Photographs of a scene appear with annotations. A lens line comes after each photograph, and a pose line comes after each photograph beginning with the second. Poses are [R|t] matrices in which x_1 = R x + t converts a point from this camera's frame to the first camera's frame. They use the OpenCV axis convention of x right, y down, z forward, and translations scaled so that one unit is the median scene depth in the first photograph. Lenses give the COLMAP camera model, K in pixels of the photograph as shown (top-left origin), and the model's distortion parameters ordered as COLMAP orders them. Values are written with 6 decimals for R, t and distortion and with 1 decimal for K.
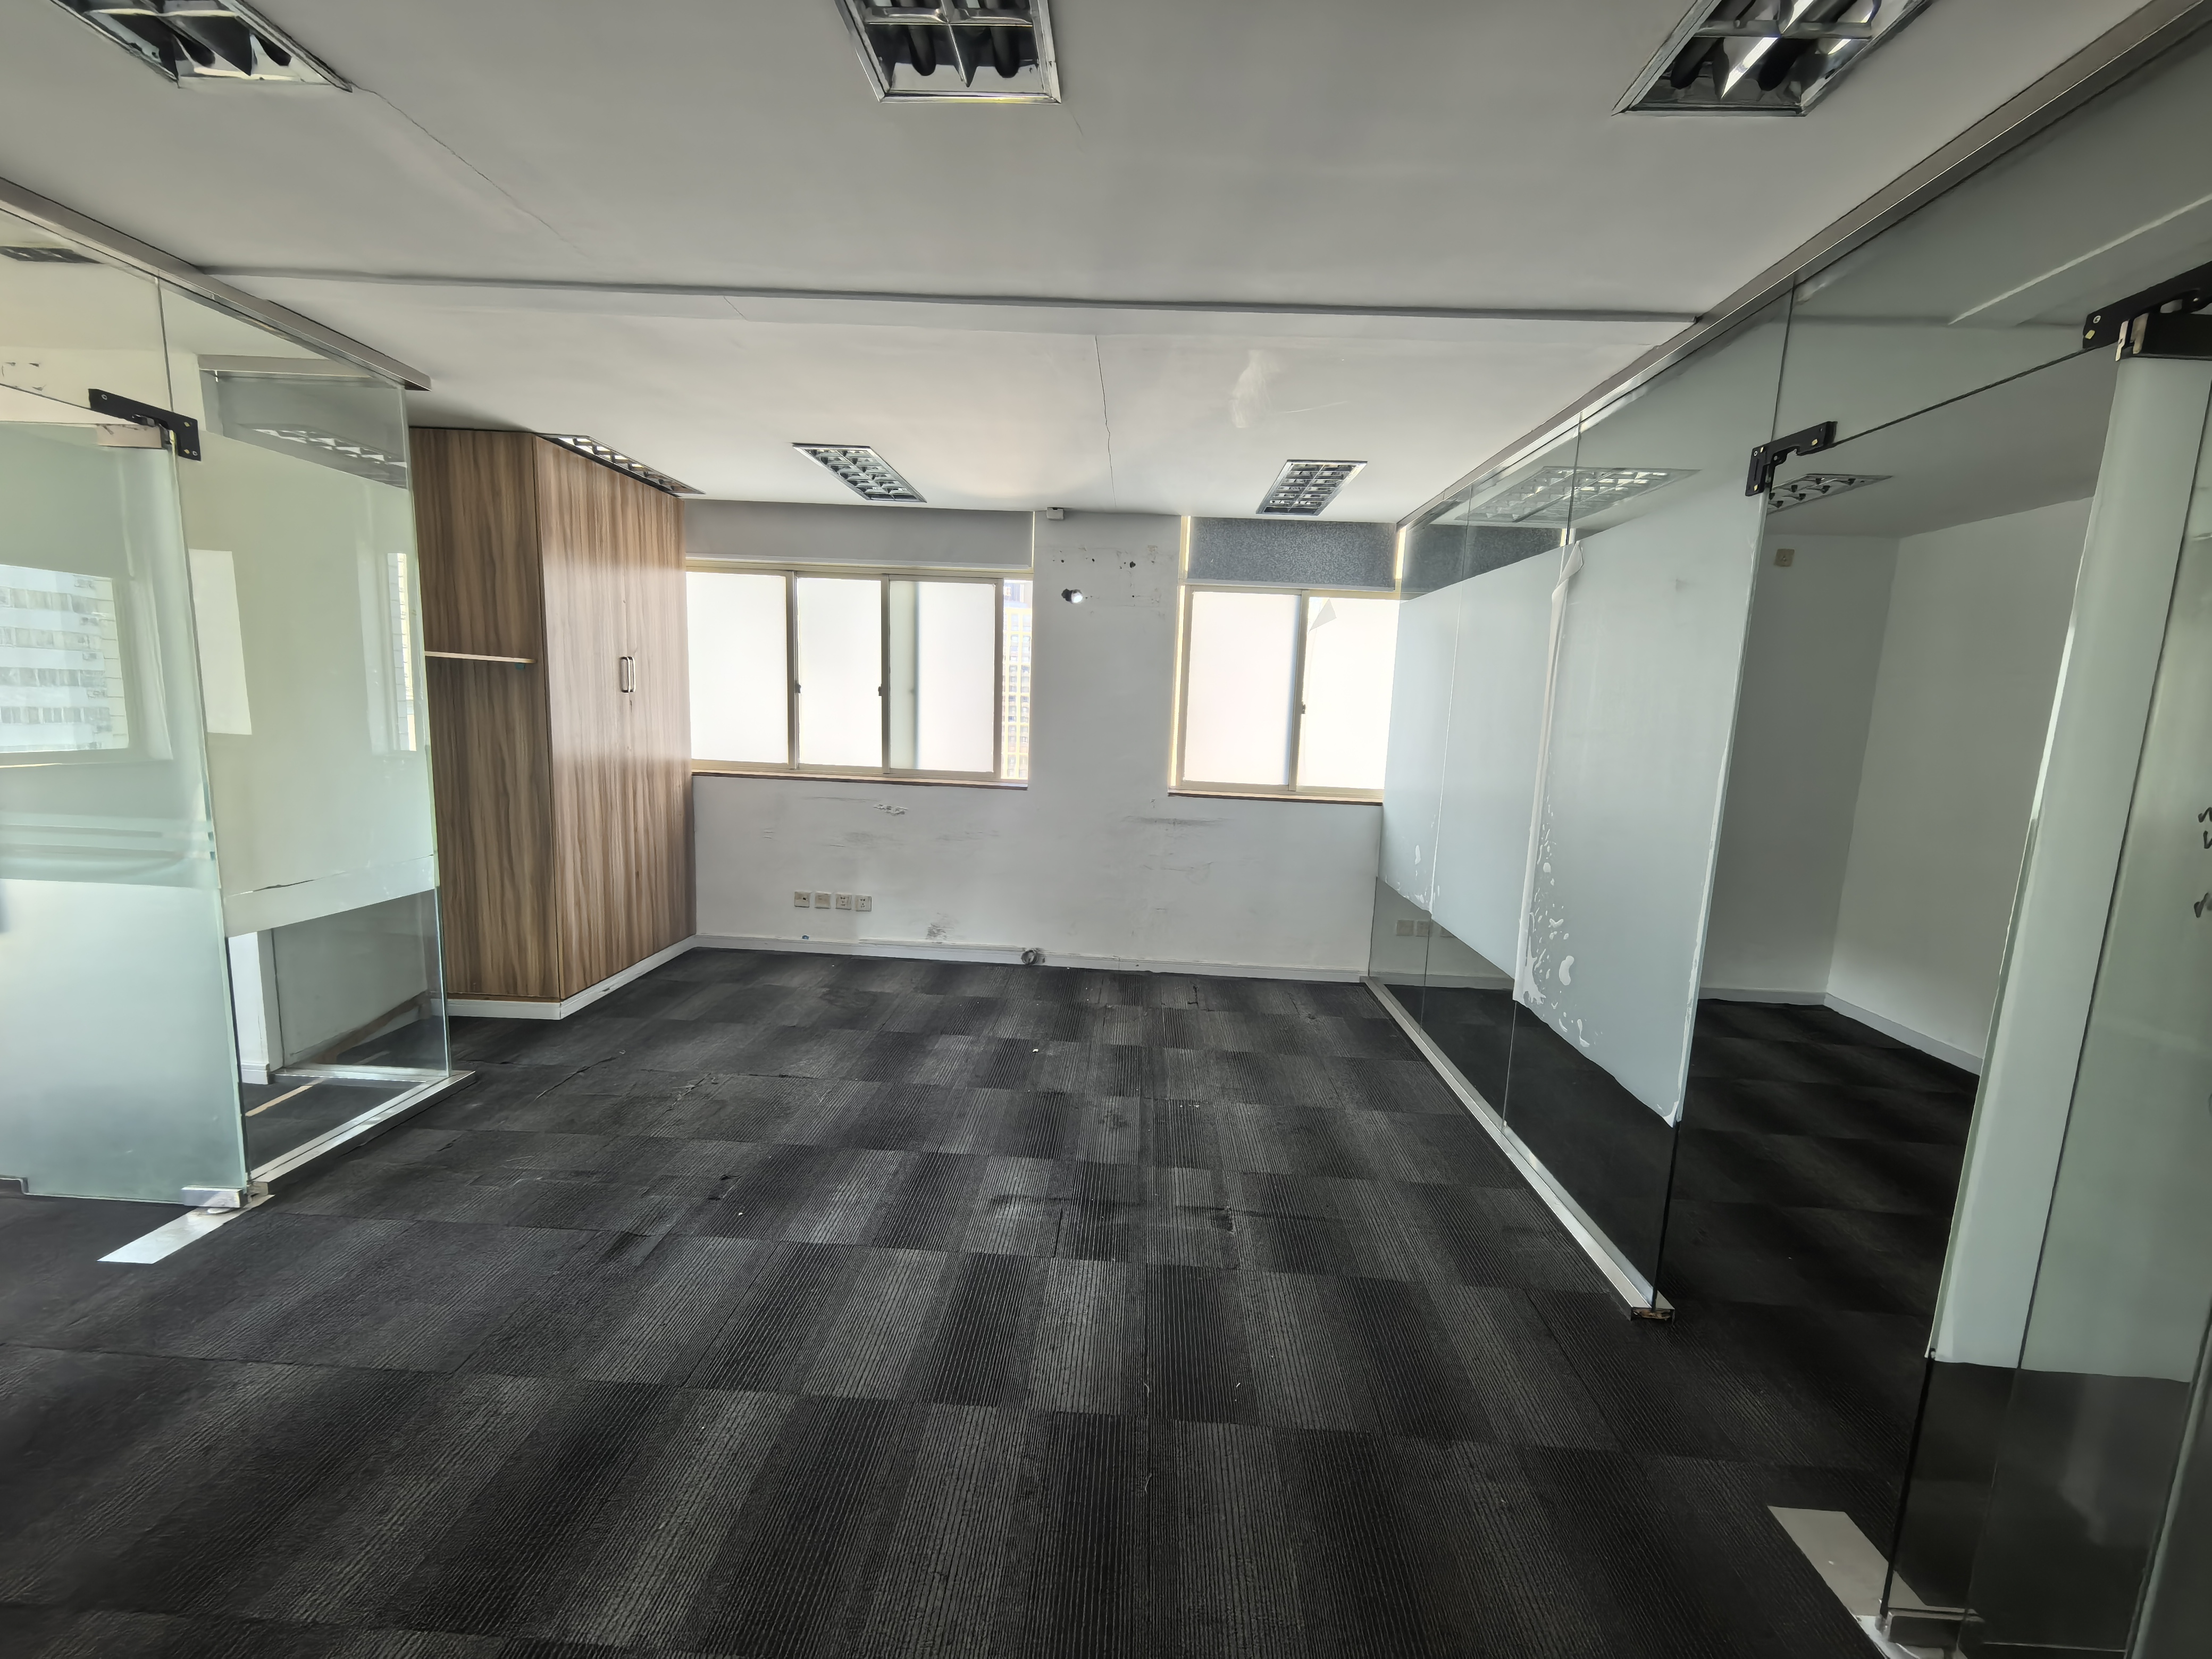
lens RADIAL K [[877.2, 0, 1118.4], [0, 877.2, 829.3], [0, 0, 1]] dist [0.006282, -0.000886]
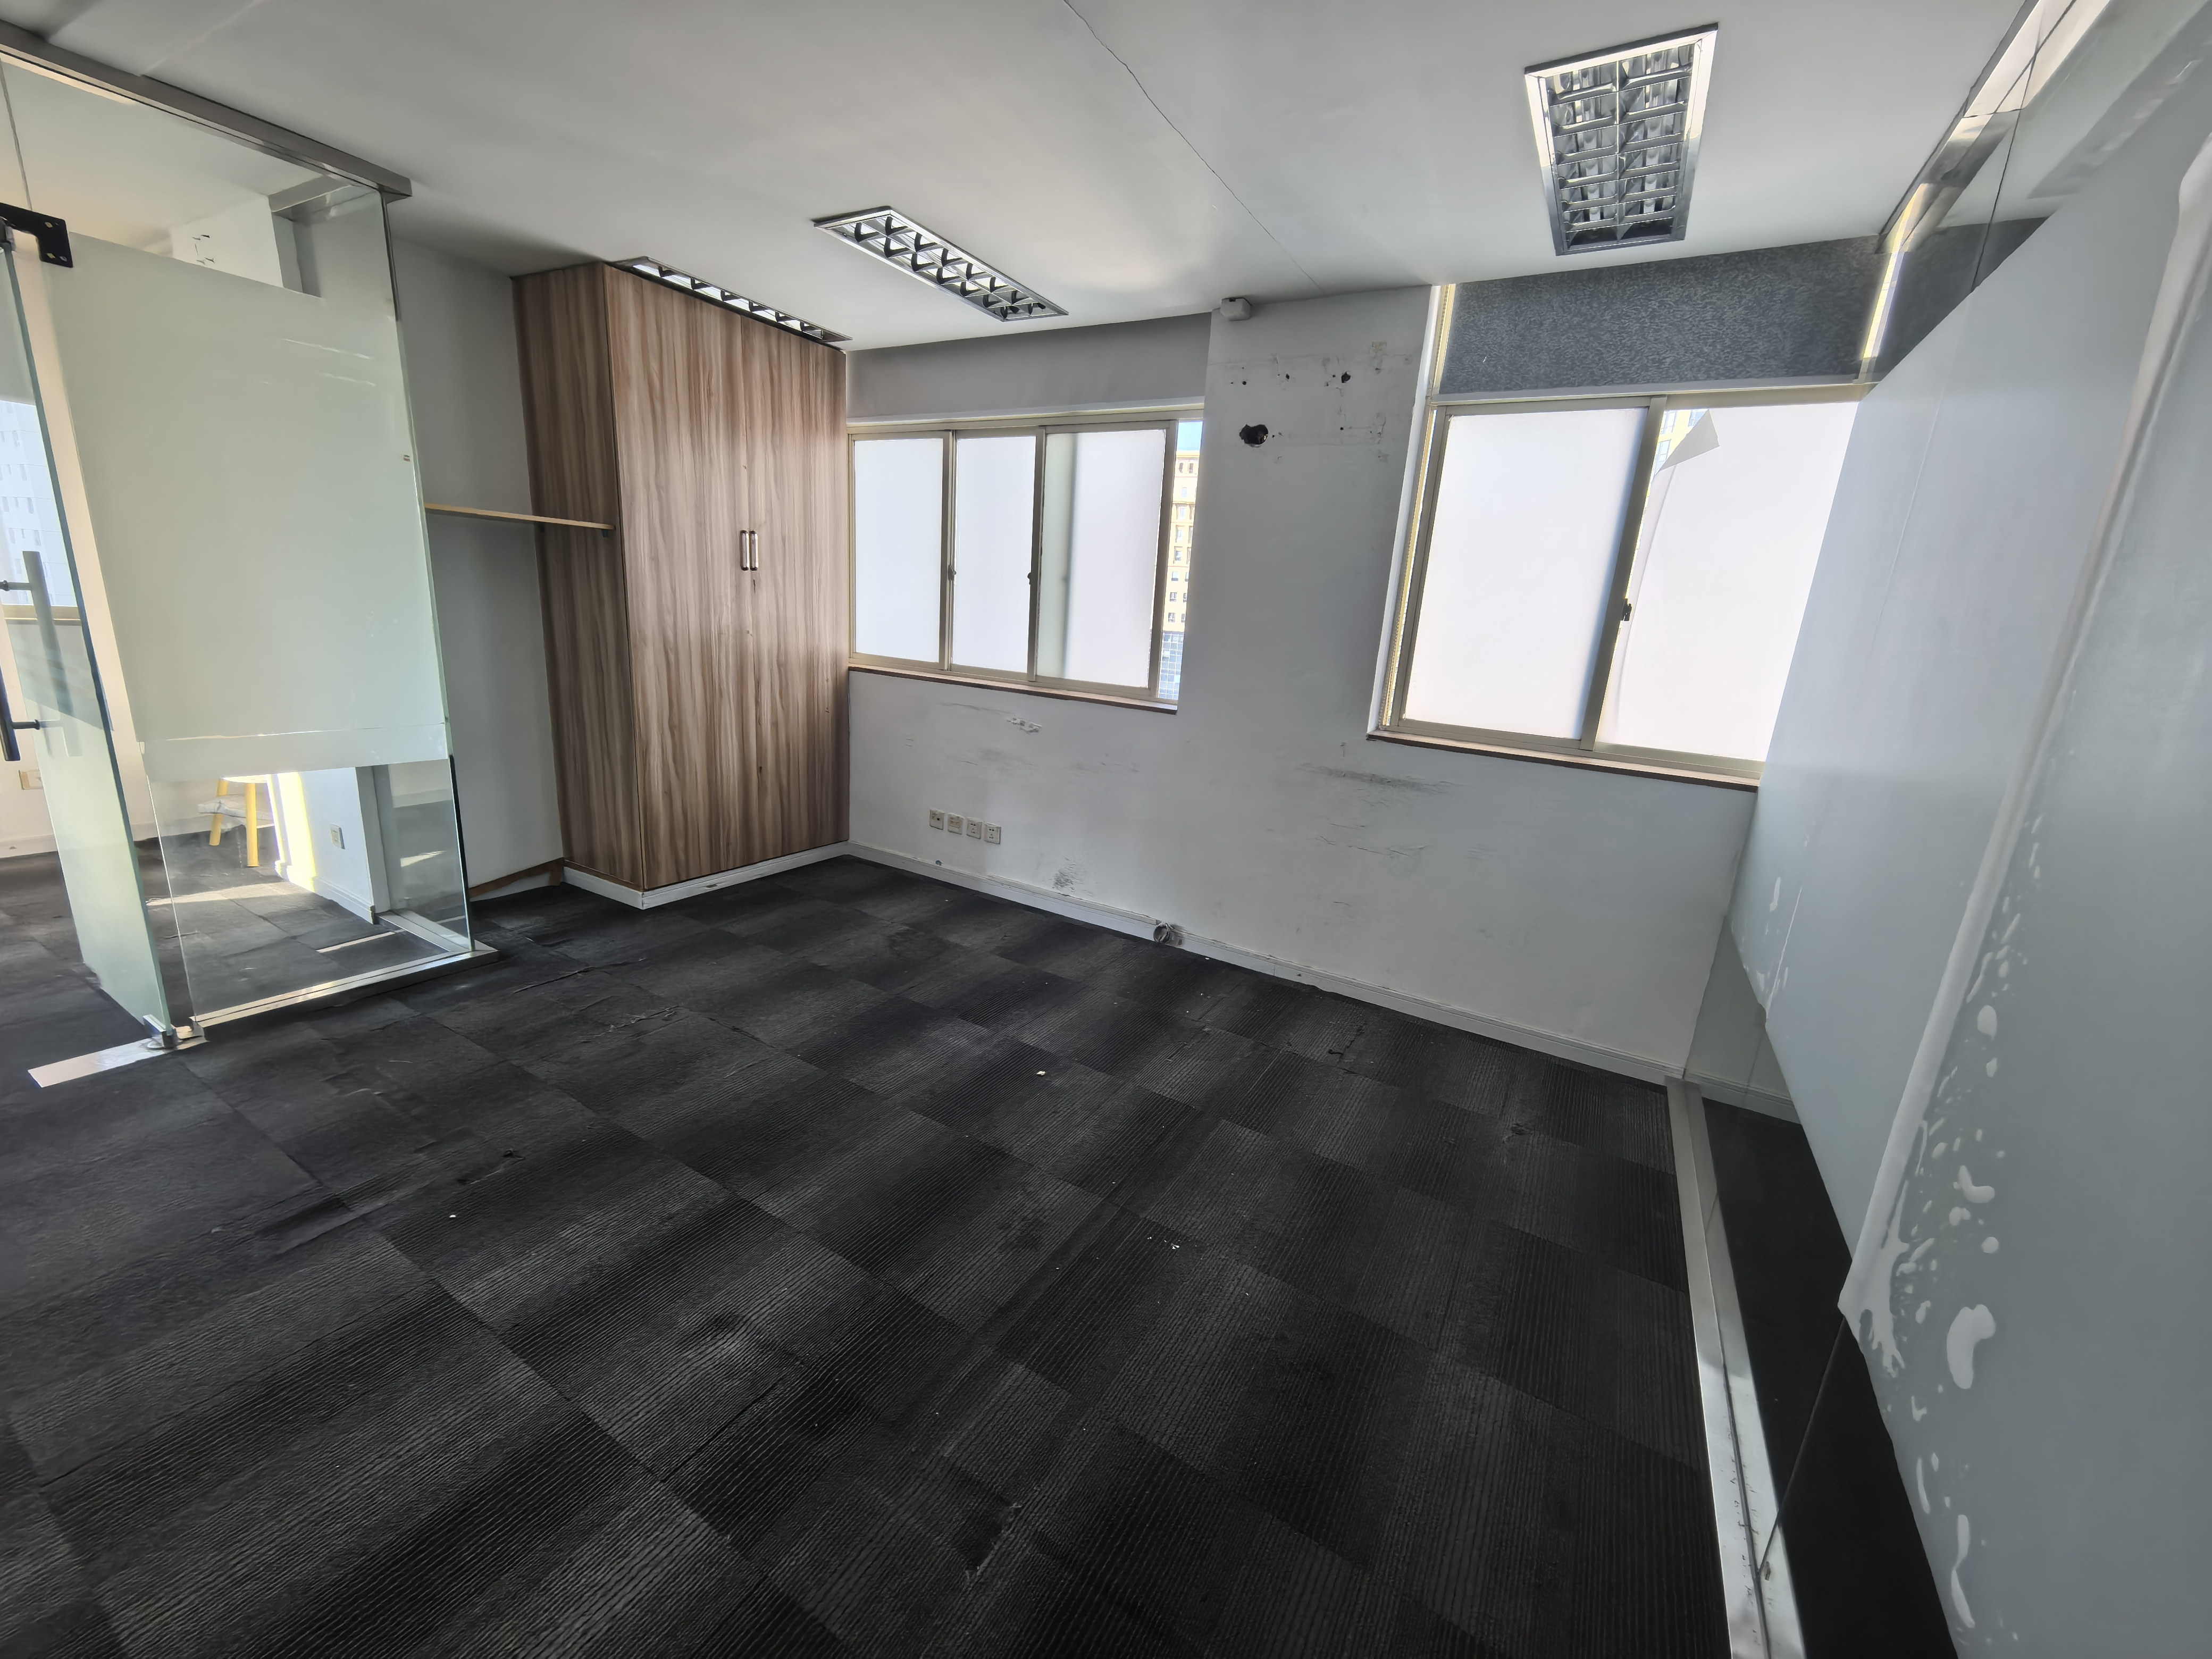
lens RADIAL K [[877.2, 0, 1097.9], [0, 877.2, 829.6], [0, 0, 1]] dist [0.006282, -0.000886]
pose [[0.875782, 0.139126, -0.462223, 0.213783], [-0.102140, 0.989293, 0.104244, -0.020611], [0.471777, -0.044084, 0.880615, 0.342393]]
